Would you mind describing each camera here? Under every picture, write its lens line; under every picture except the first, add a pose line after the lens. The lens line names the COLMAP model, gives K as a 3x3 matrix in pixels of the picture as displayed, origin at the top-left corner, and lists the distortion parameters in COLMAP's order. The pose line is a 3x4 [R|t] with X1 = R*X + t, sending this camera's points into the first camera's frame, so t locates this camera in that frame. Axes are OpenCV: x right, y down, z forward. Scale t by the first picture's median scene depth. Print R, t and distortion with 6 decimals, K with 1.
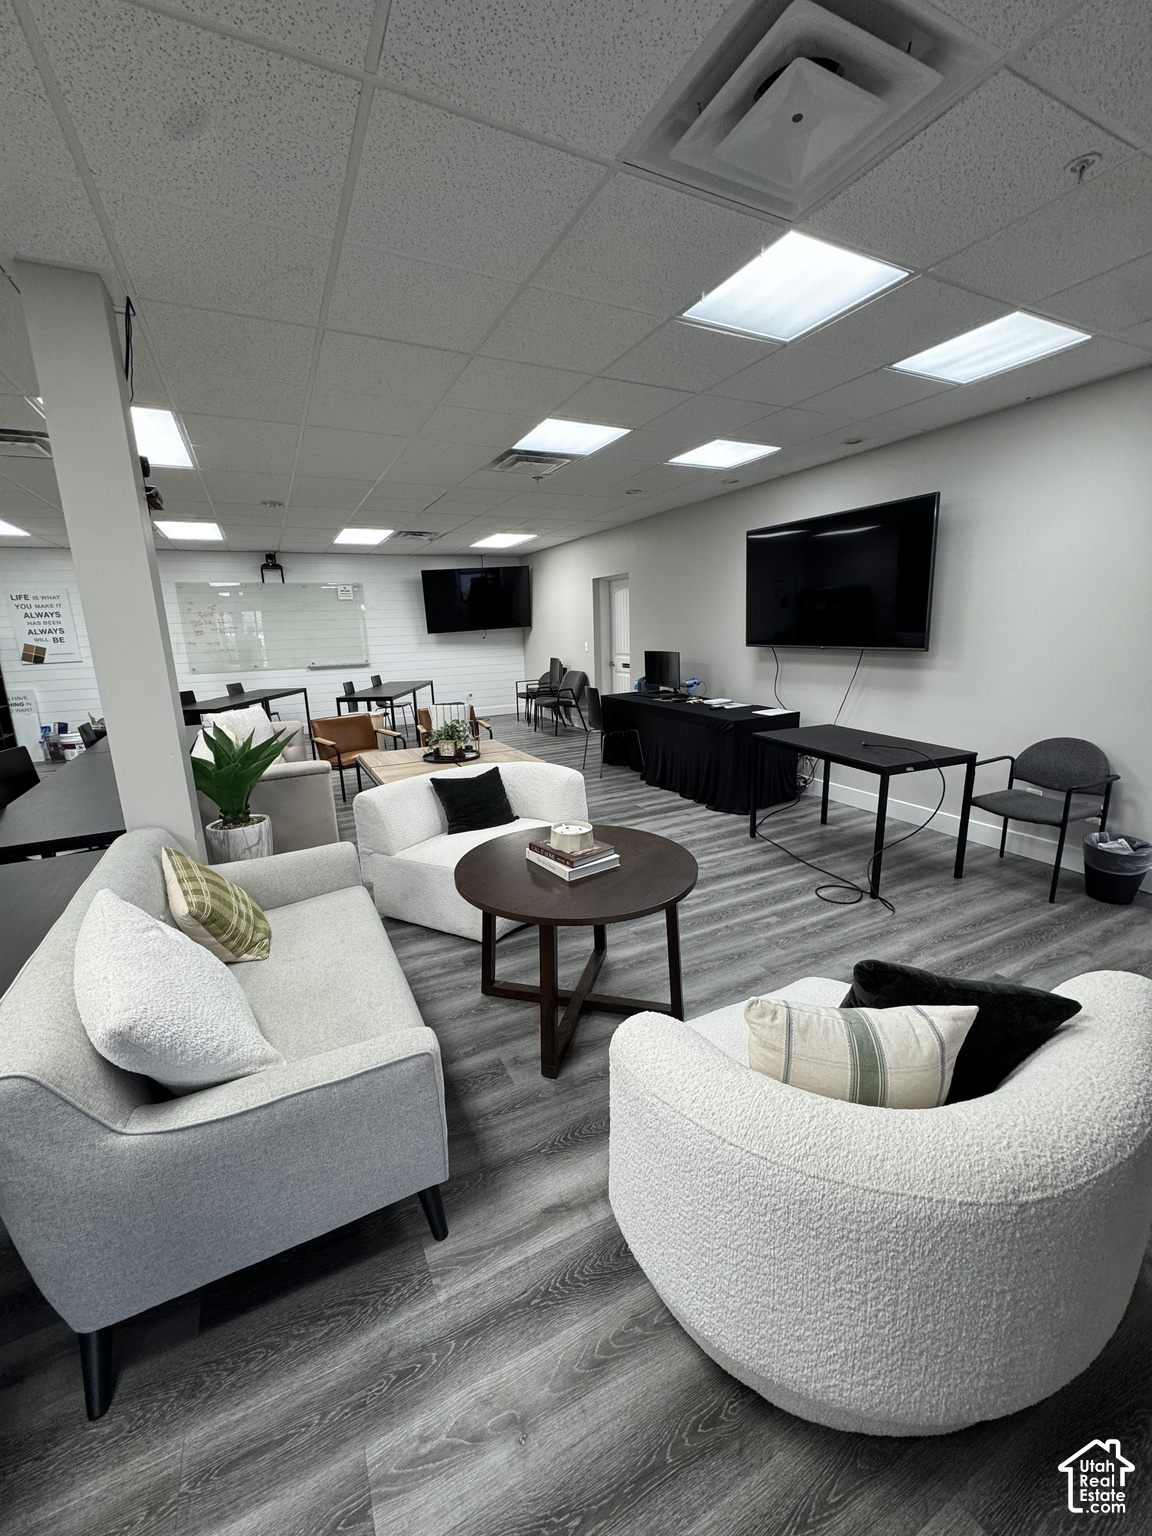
lens RADIAL K [[608.9, 0, 576.0], [0, 608.9, 768.0], [0, 0, 1]] dist [-0.004164, -0.000022]
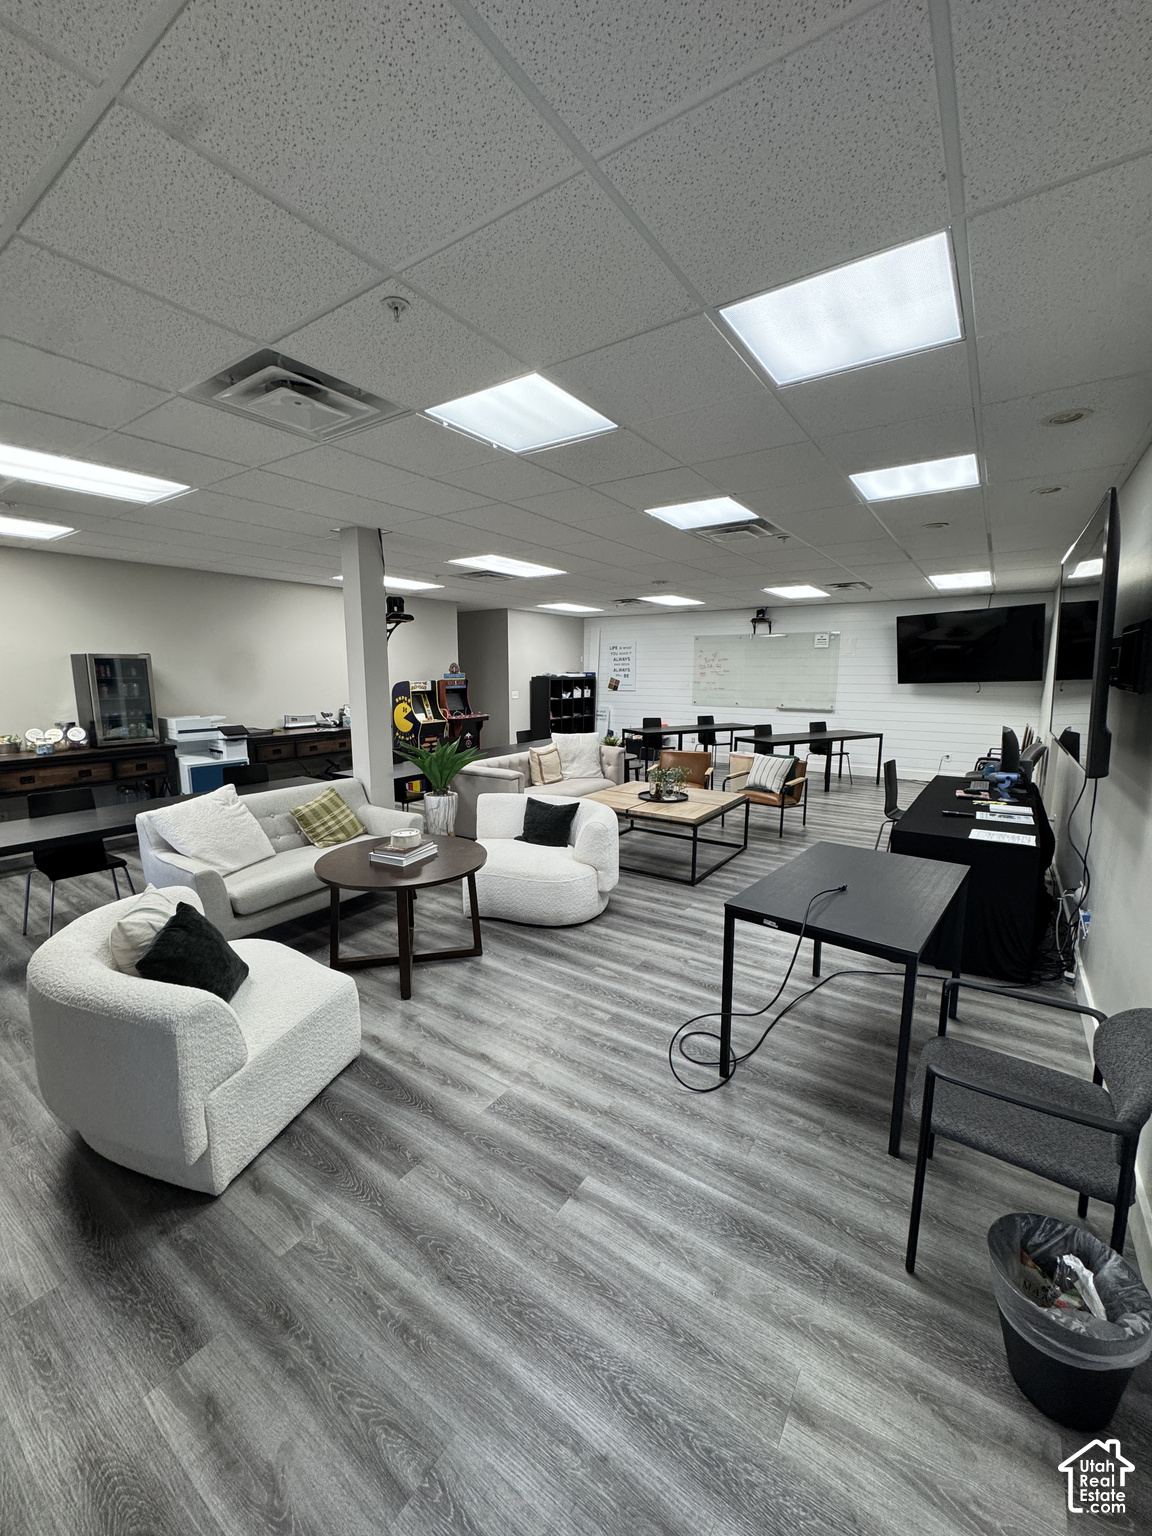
lens RADIAL K [[608.9, 0, 576.0], [0, 608.9, 768.0], [0, 0, 1]] dist [-0.004164, -0.000022]
pose [[0.479722, 0.169730, -0.860847, 0.425705], [-0.214922, 0.973954, 0.072262, -0.073430], [0.850691, 0.150349, 0.503706, 0.178472]]
